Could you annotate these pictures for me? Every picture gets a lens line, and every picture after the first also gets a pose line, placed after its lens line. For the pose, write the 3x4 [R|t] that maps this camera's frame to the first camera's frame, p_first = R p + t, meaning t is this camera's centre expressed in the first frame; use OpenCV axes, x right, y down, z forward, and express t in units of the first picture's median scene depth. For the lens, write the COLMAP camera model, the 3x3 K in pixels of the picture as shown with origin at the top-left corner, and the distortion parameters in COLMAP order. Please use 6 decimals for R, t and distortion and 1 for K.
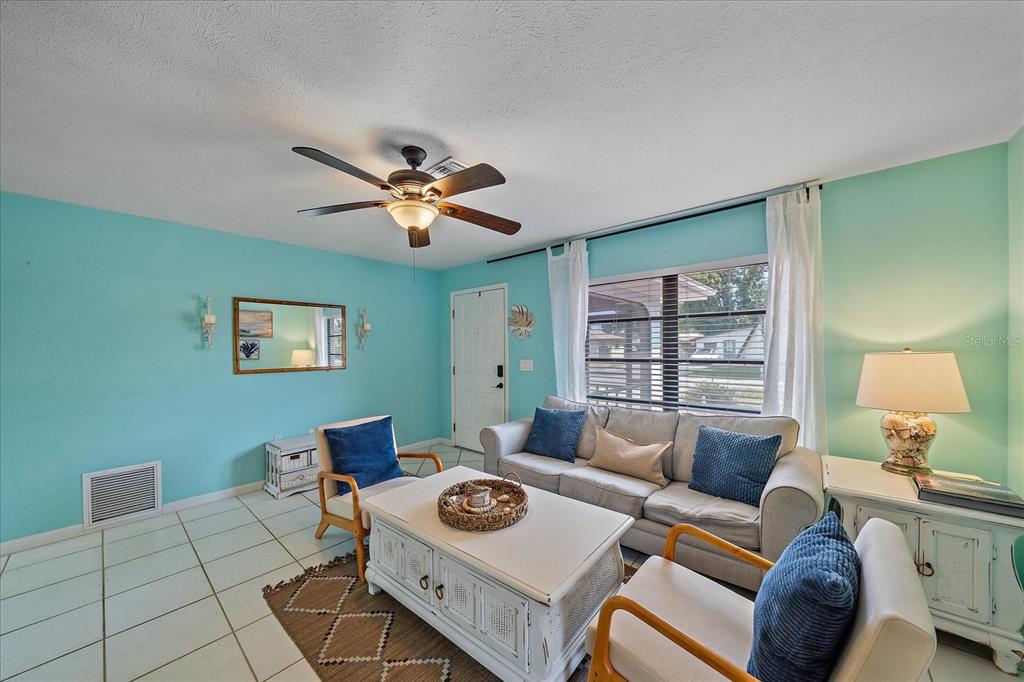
lens RADIAL K [[378.1, 0, 527.9], [0, 378.1, 349.6], [0, 0, 1]] dist [-0.000252, 0.000000]
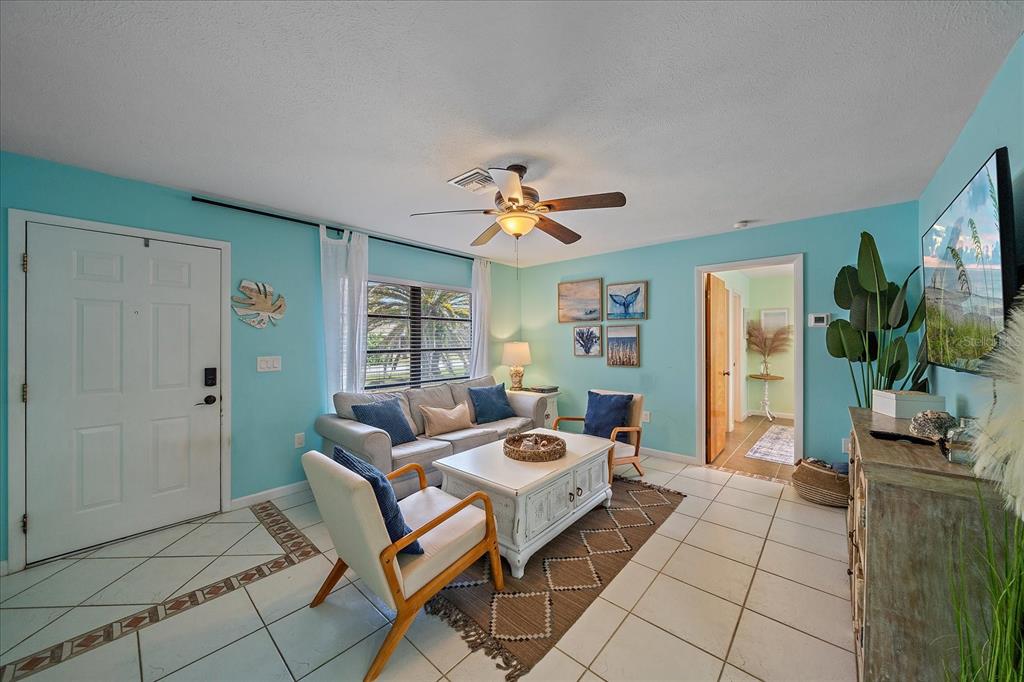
lens RADIAL K [[359.4, 0, 512.0], [0, 359.4, 341.0], [0, 0, 1]] dist [-0.000566, -0.000014]
pose [[0.008067, 0.004273, 0.999958, -0.746986], [0.007653, 0.999961, -0.004334, 0.003322], [-0.999938, 0.007687, 0.008034, 0.541664]]
